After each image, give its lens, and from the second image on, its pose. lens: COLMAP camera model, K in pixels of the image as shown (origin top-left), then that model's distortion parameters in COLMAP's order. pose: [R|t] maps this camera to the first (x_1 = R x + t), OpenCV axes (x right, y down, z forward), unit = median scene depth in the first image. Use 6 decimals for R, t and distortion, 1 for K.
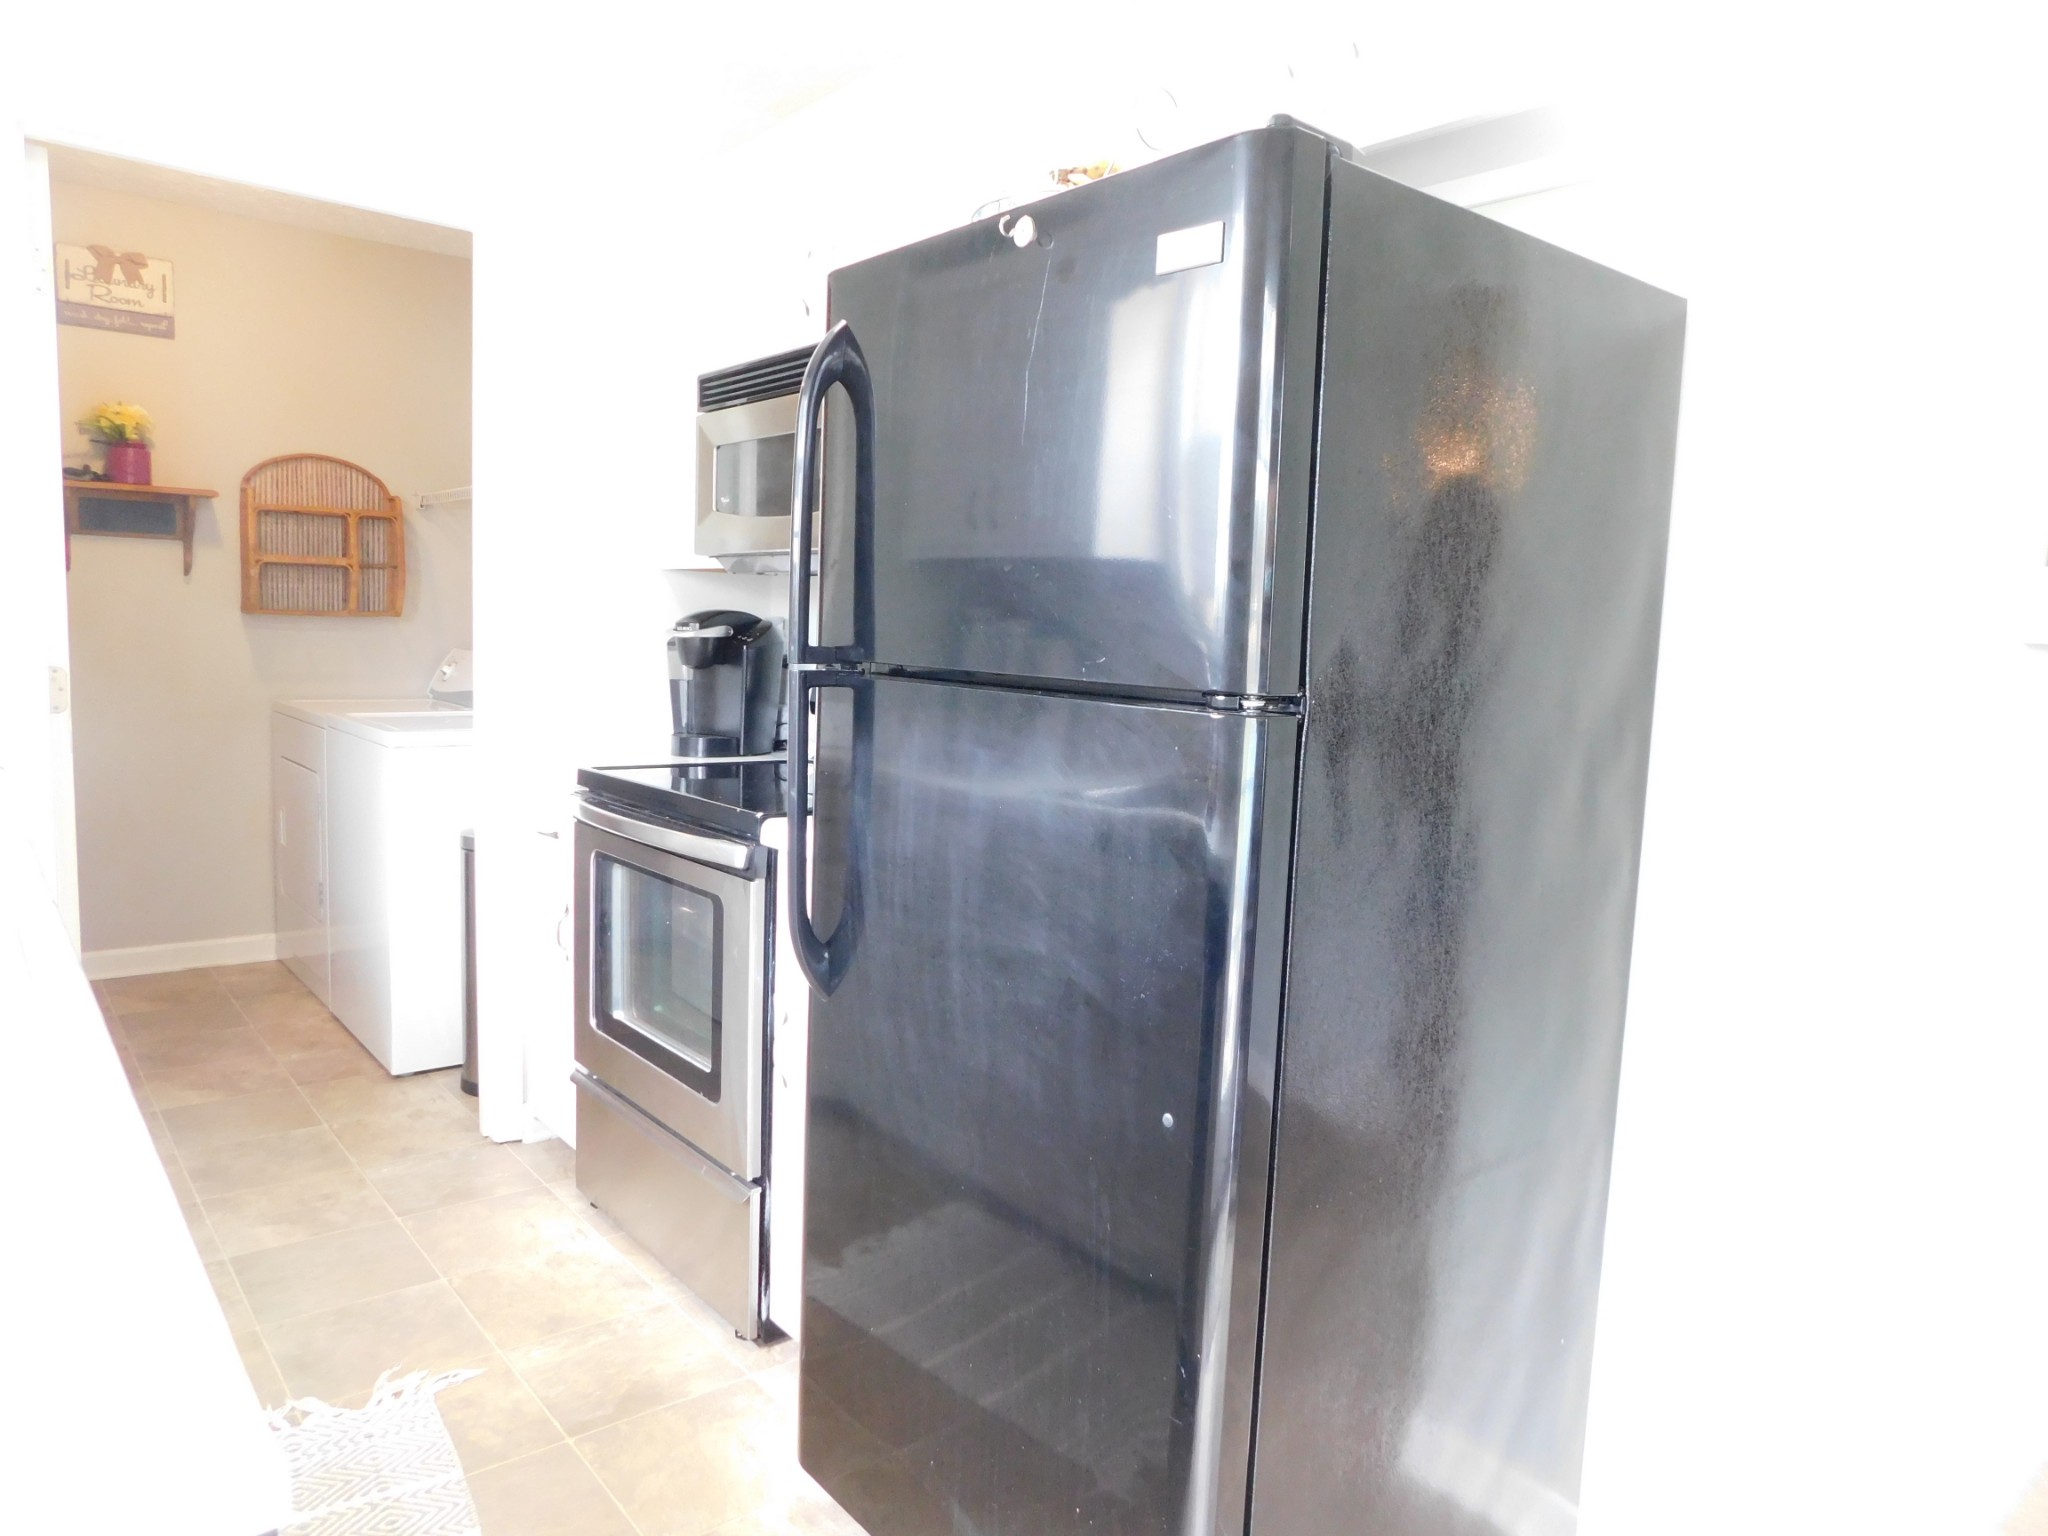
lens RADIAL K [[1356.6, 0, 1022.4], [0, 1356.6, 756.7], [0, 0, 1]] dist [-0.072297, 0.059836]
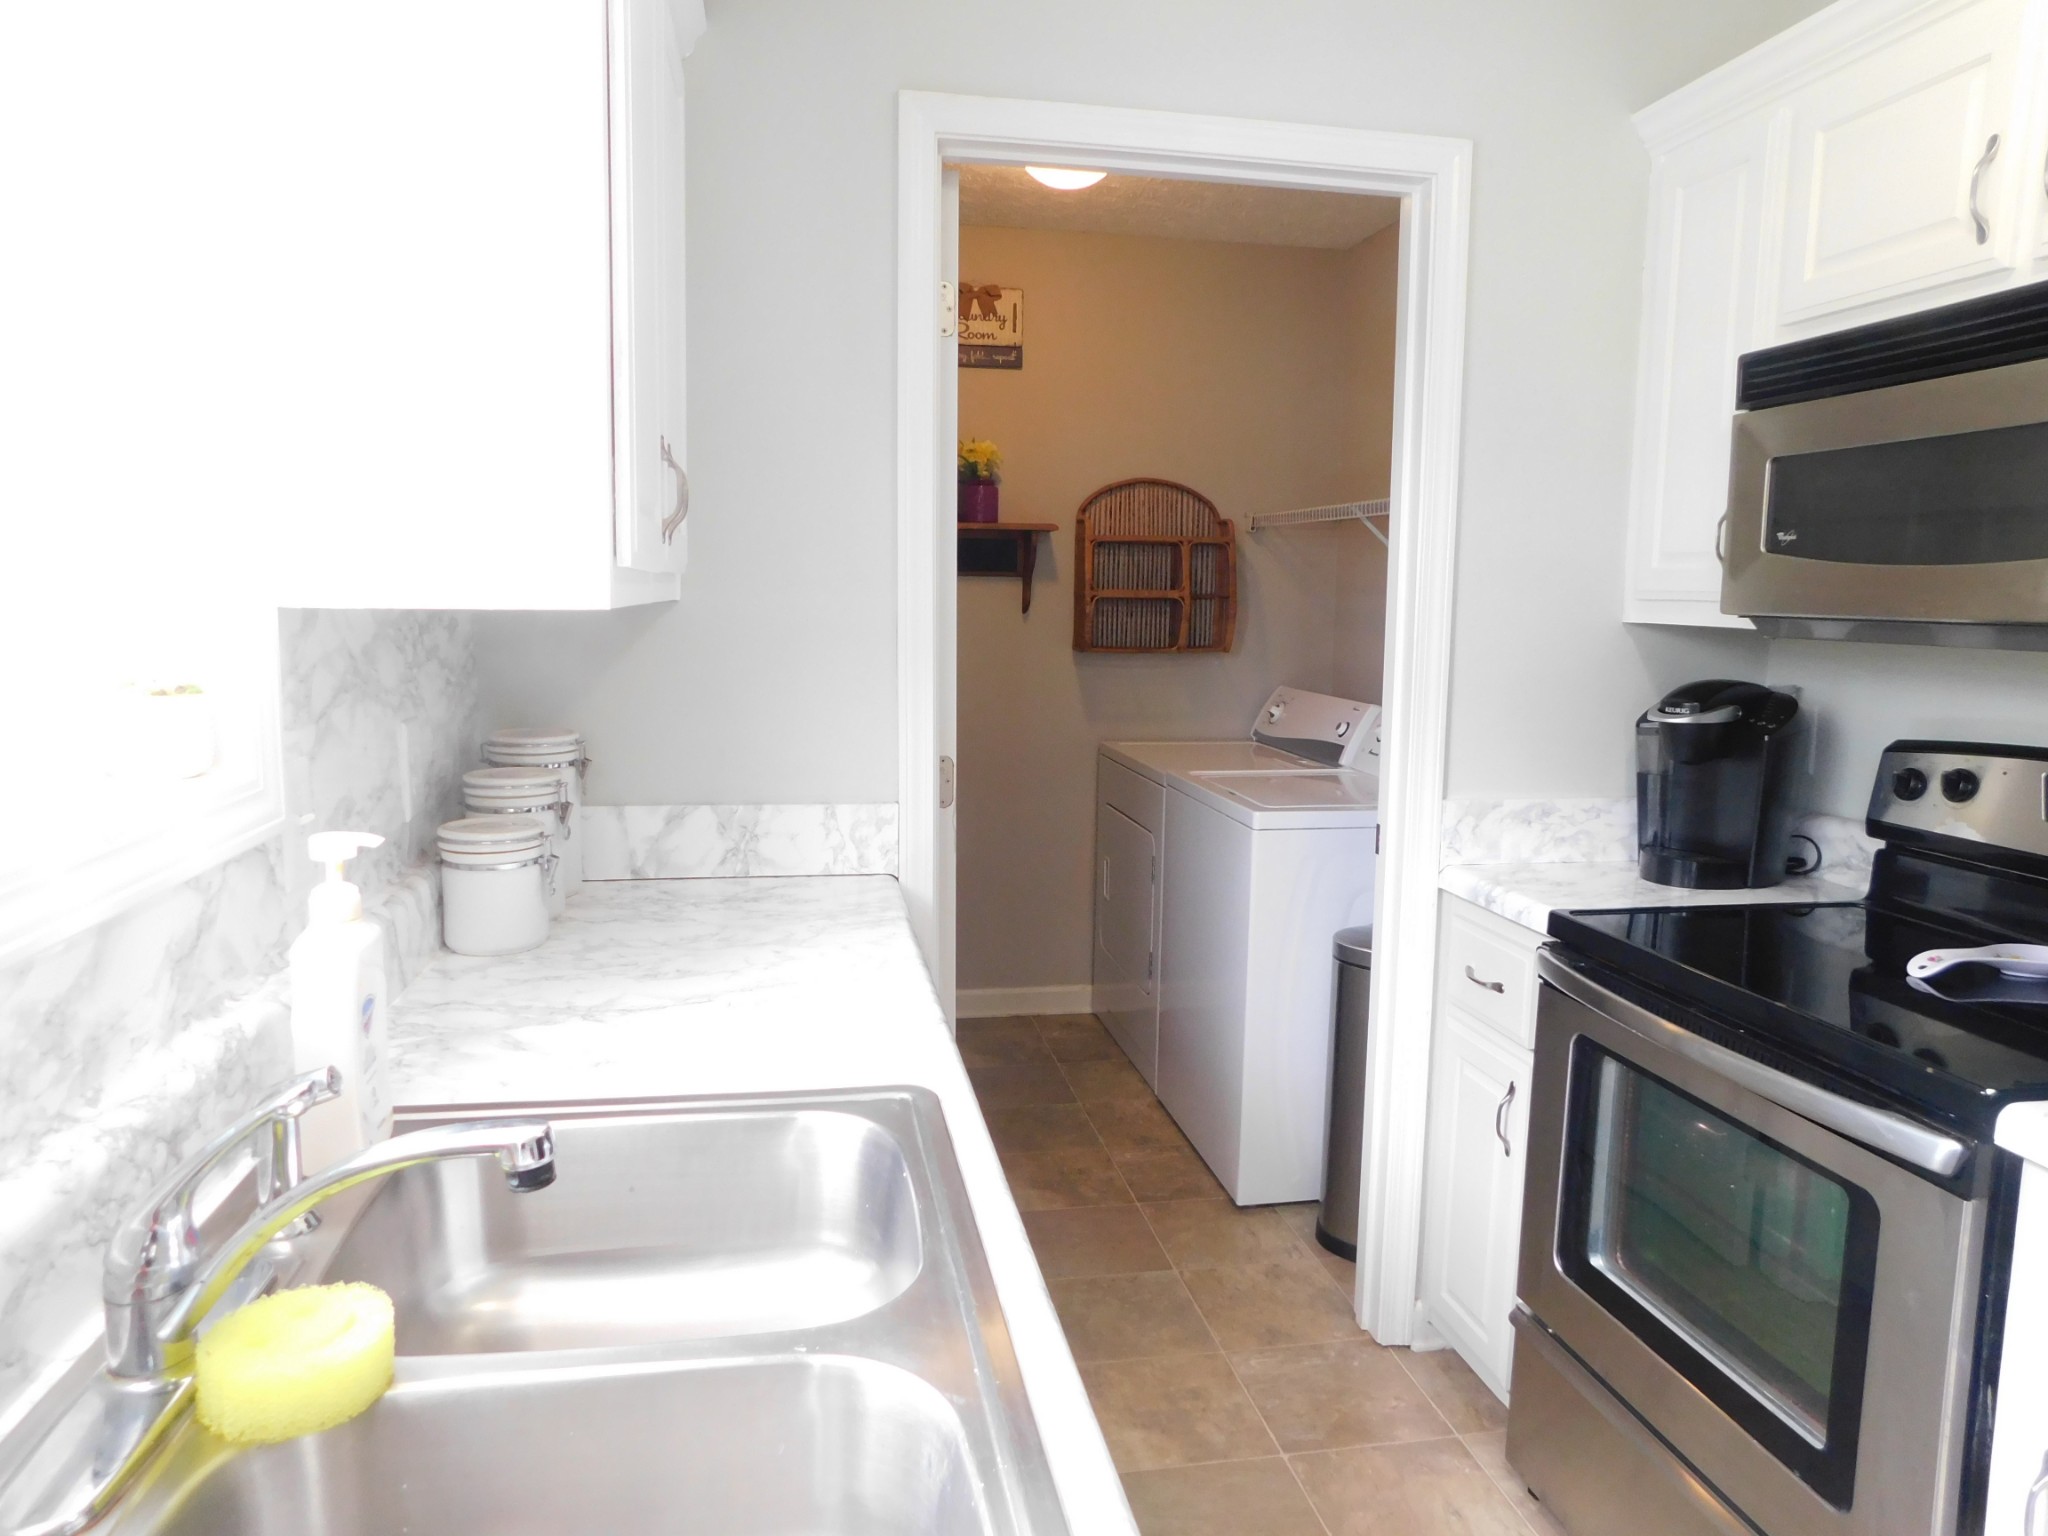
lens RADIAL K [[1356.6, 0, 1025.4], [0, 1356.6, 760.3], [0, 0, 1]] dist [-0.072297, 0.059836]
pose [[0.870787, 0.038848, -0.490123, -0.148465], [-0.031812, 0.999236, 0.022682, -0.054021], [0.490630, -0.004159, 0.871358, 0.148888]]
